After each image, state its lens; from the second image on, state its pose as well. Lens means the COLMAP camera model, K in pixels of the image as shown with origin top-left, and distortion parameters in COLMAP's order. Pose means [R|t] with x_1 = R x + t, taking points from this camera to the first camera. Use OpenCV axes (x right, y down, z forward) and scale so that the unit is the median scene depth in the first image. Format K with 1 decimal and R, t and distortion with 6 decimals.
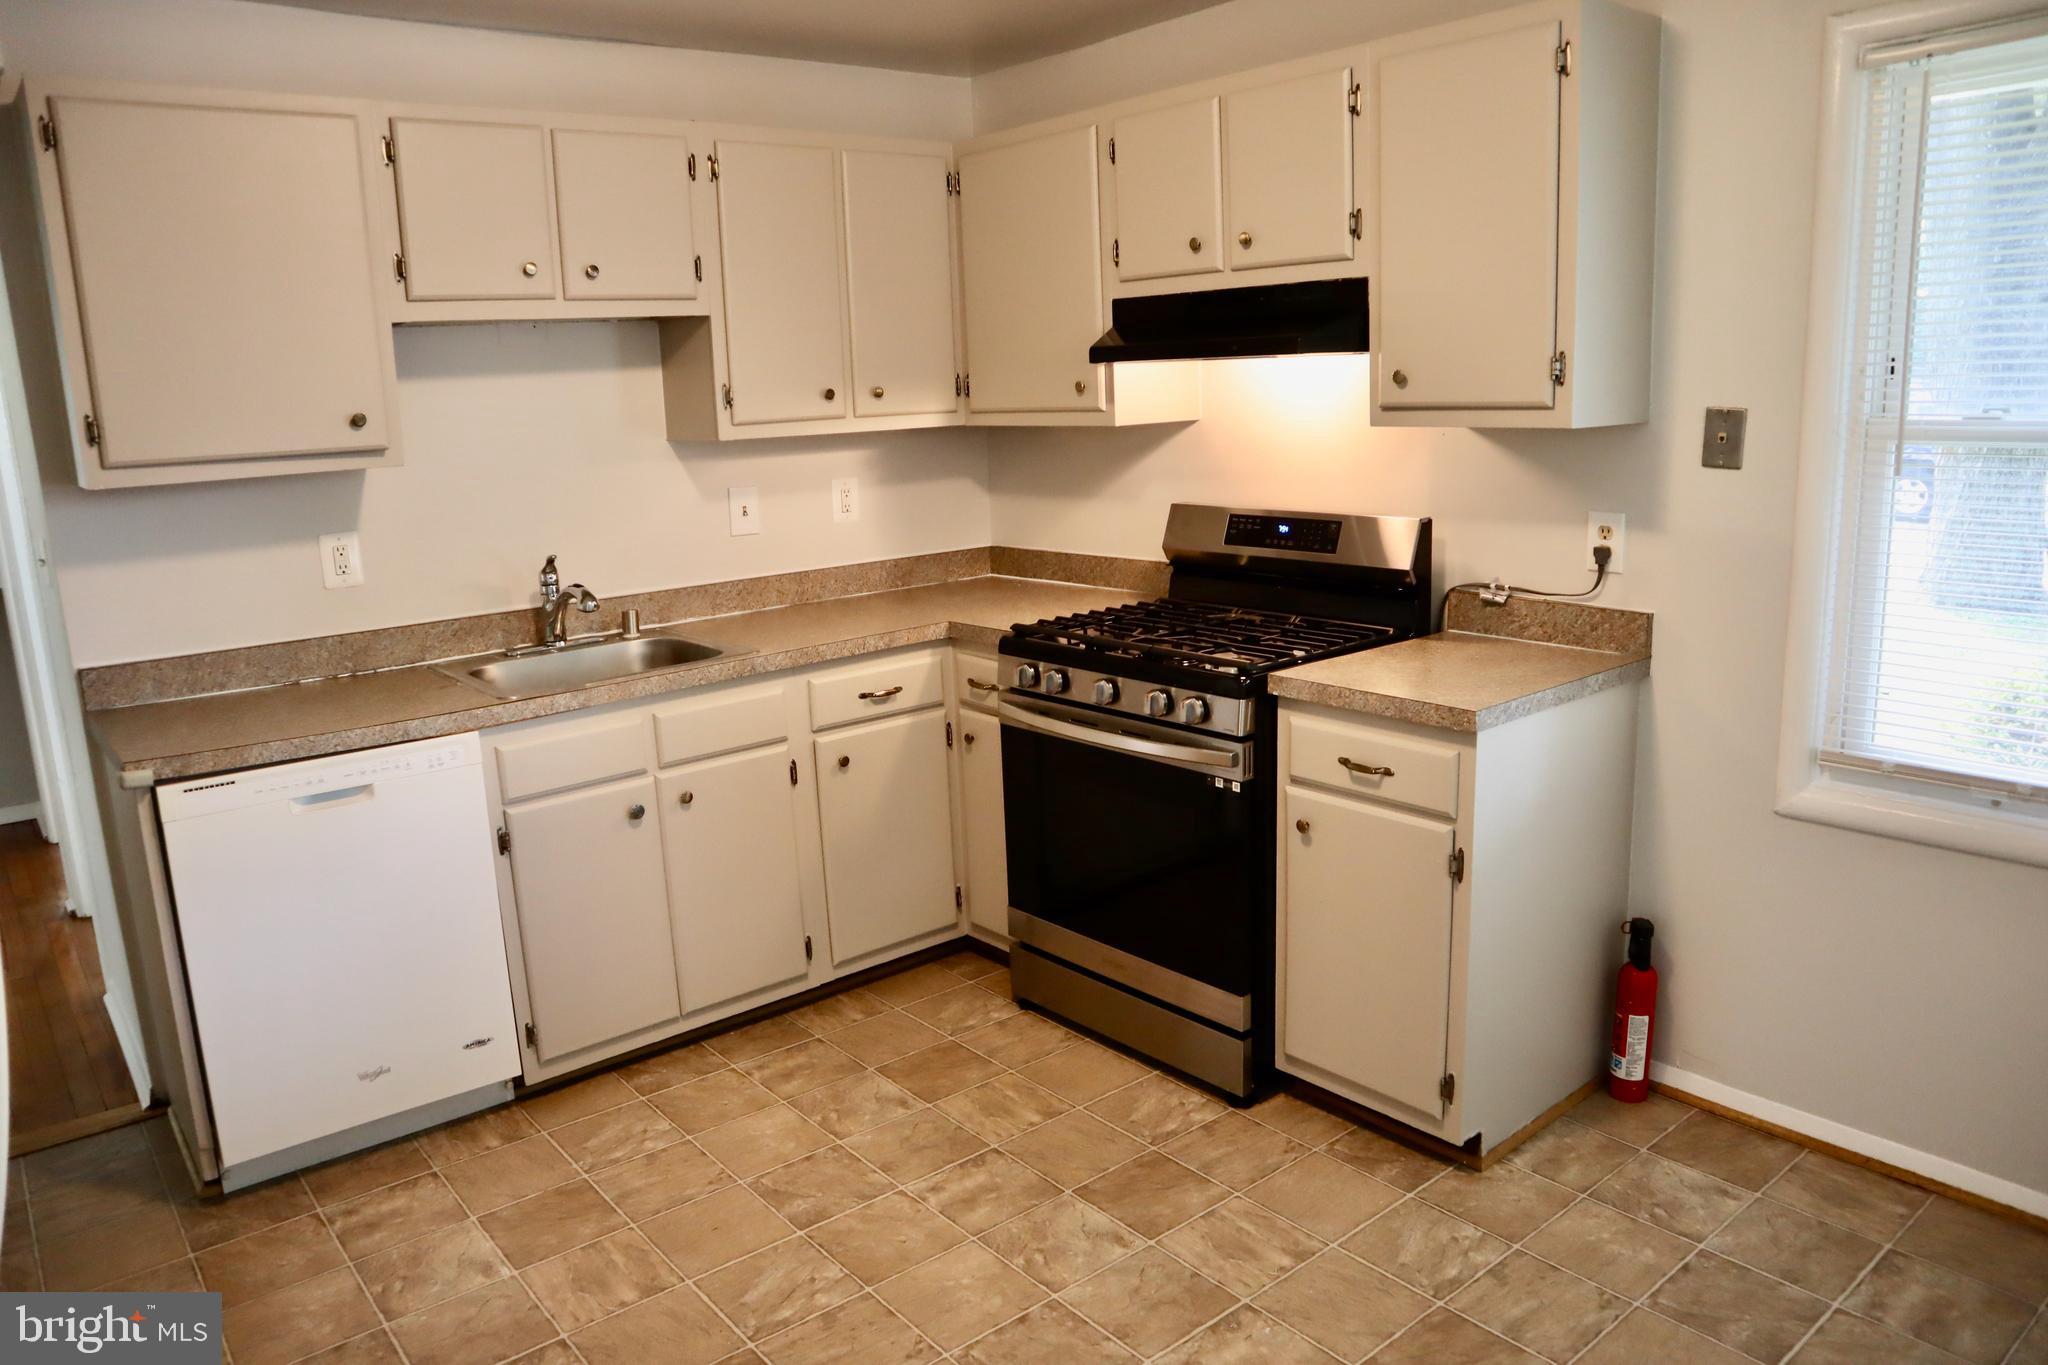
lens RADIAL K [[1427.1, 0, 1017.5], [0, 1427.1, 679.5], [0, 0, 1]] dist [-0.053869, 0.007023]
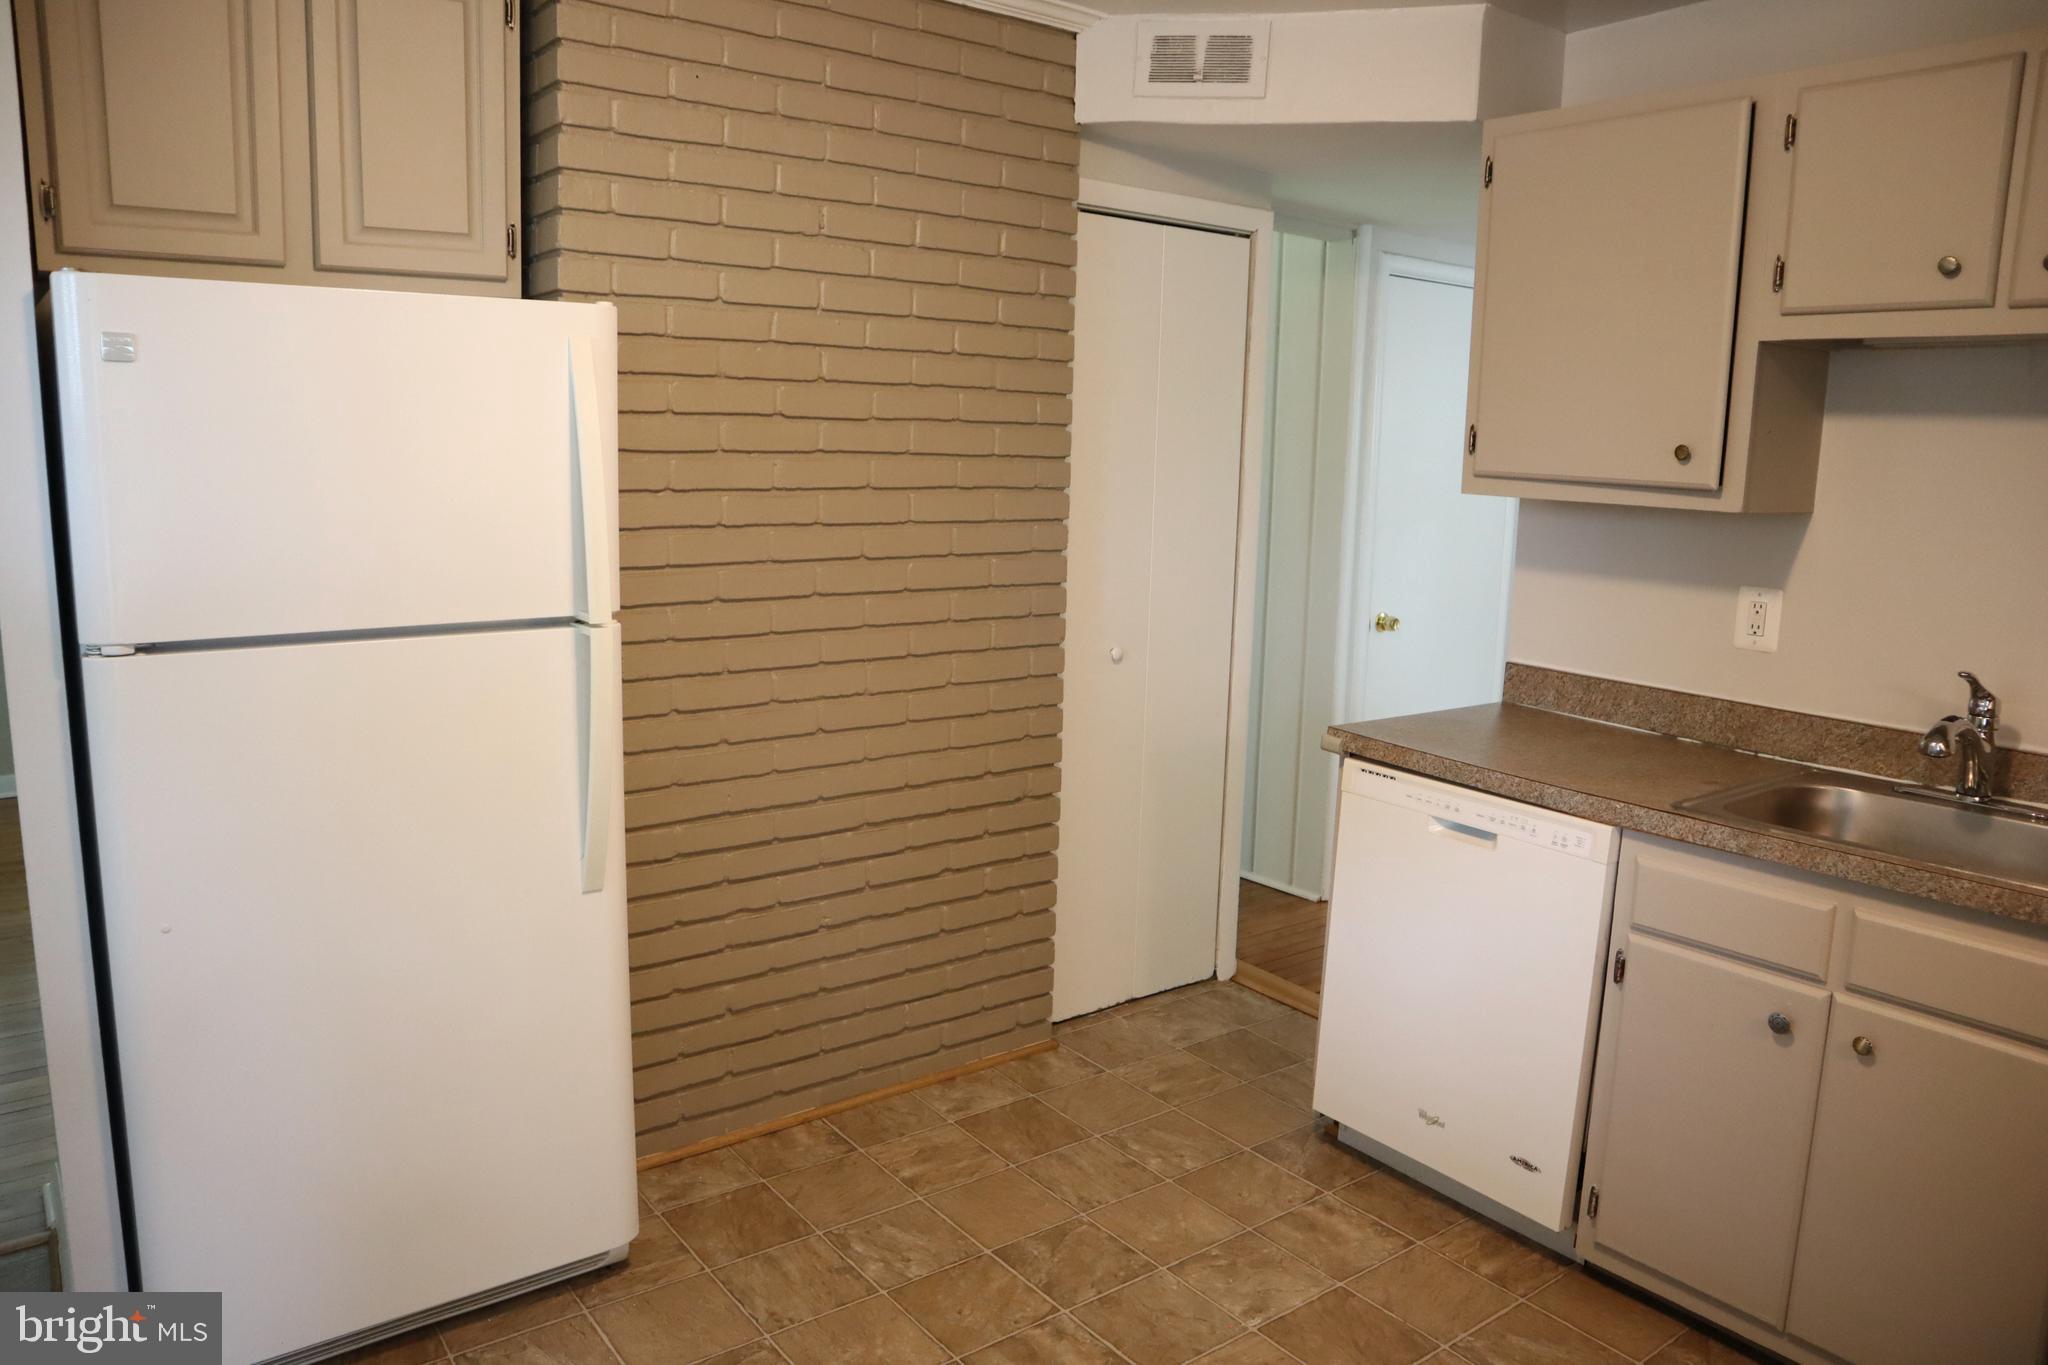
lens RADIAL K [[1427.1, 0, 1024.3], [0, 1427.1, 685.6], [0, 0, 1]] dist [-0.053869, 0.007023]
pose [[-0.016233, 0.214213, -0.976652, 0.398324], [-0.237699, 0.947951, 0.211868, -0.129747], [0.971203, 0.235588, 0.035530, 0.582109]]
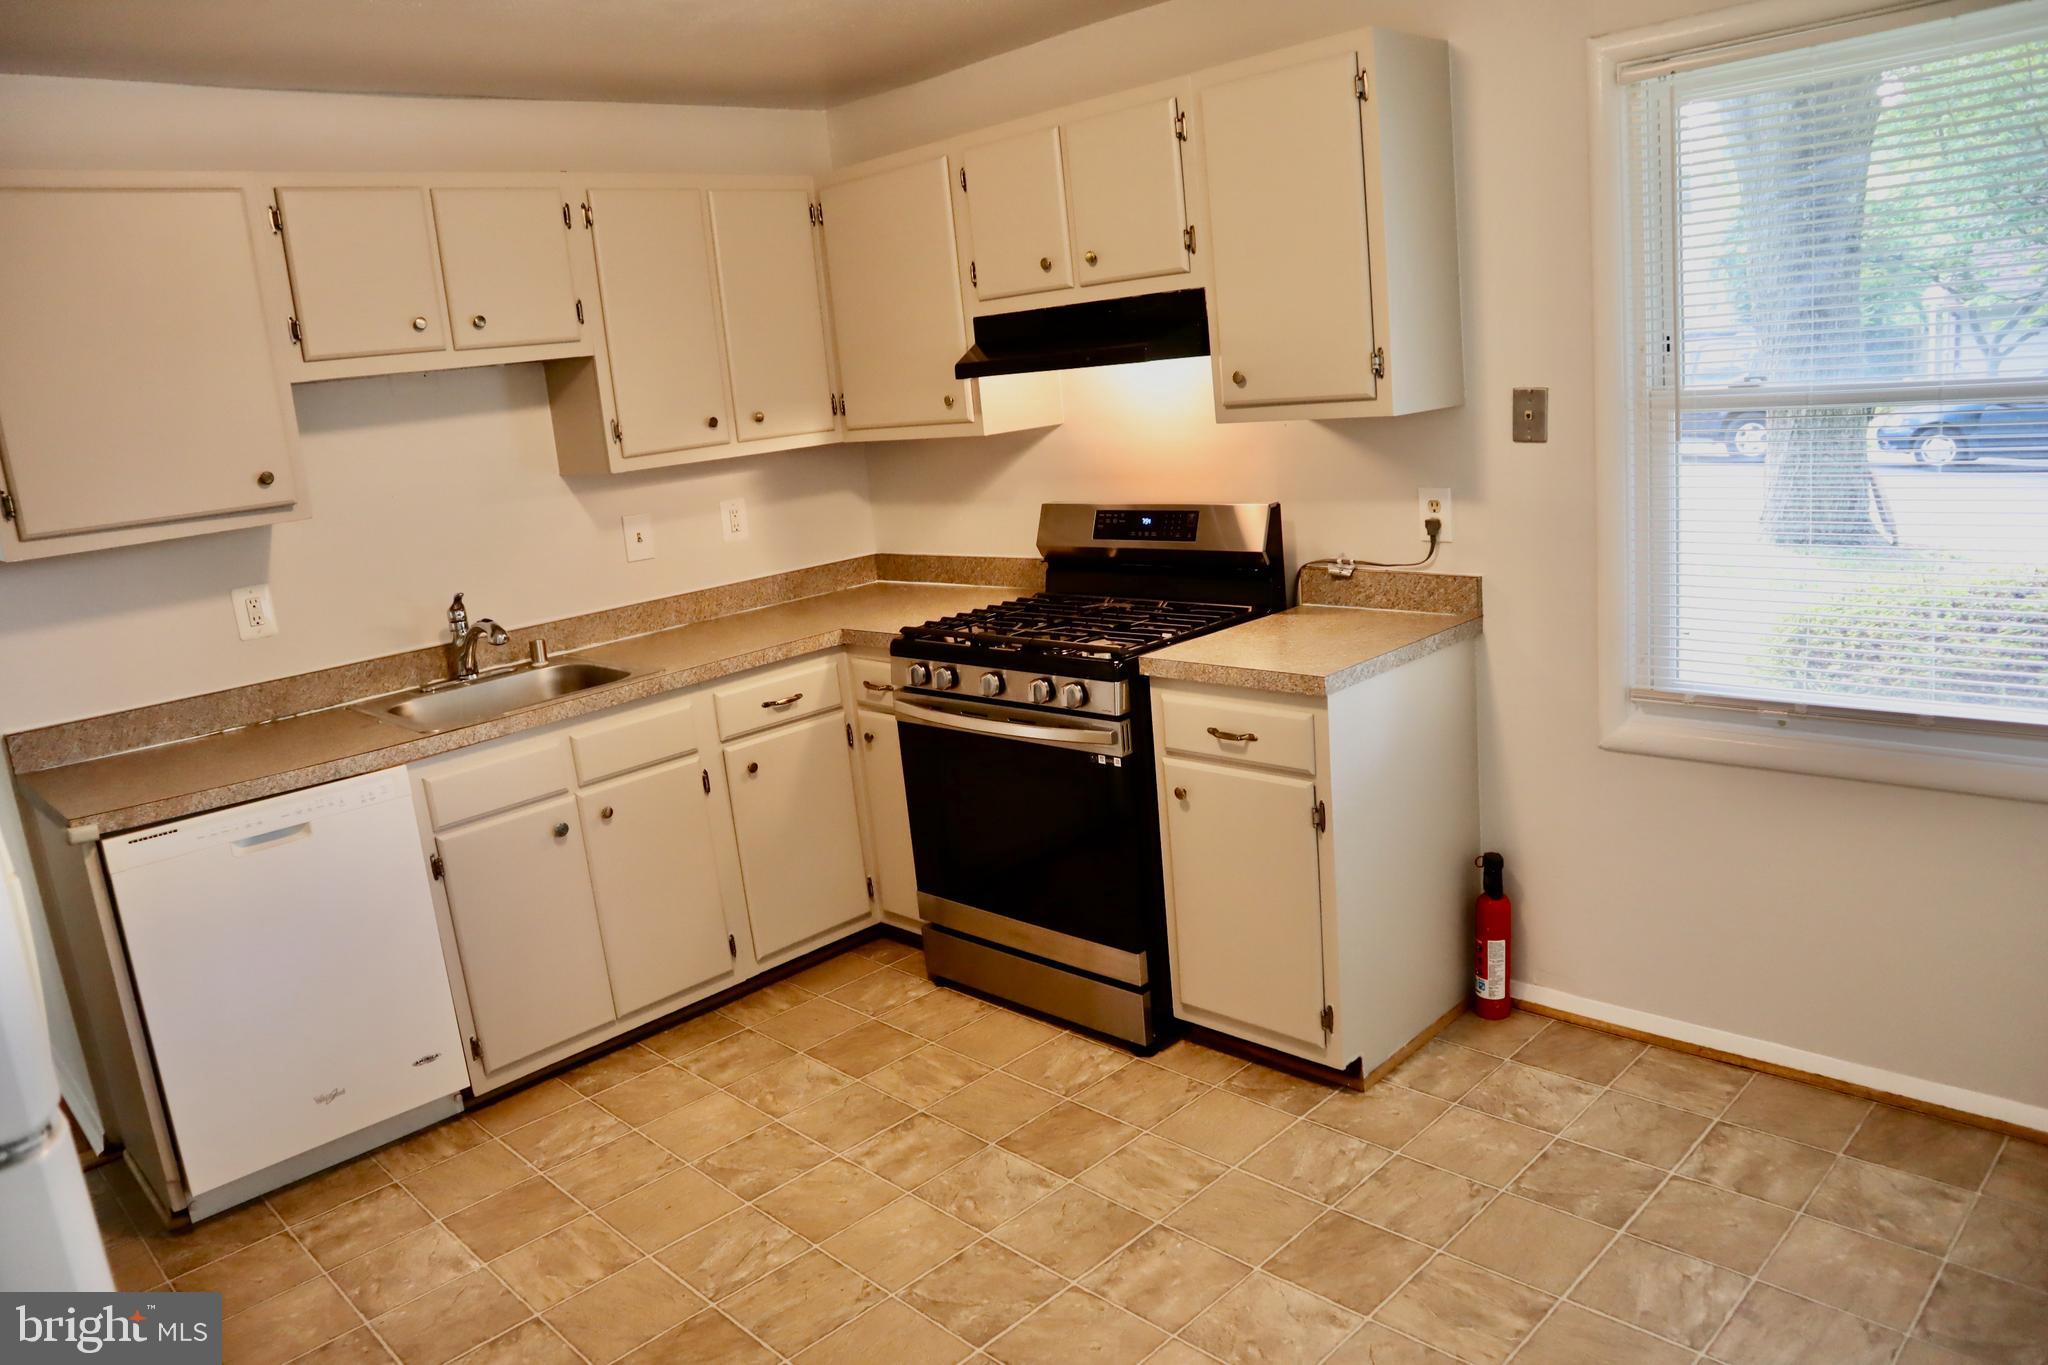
lens RADIAL K [[1427.1, 0, 1018.4], [0, 1427.1, 668.4], [0, 0, 1]] dist [-0.053869, 0.007023]
pose [[0.994429, -0.073438, 0.075617, 0.000143], [0.073743, 0.997277, -0.001246, -0.000244], [-0.075319, 0.006816, 0.997136, -0.083722]]
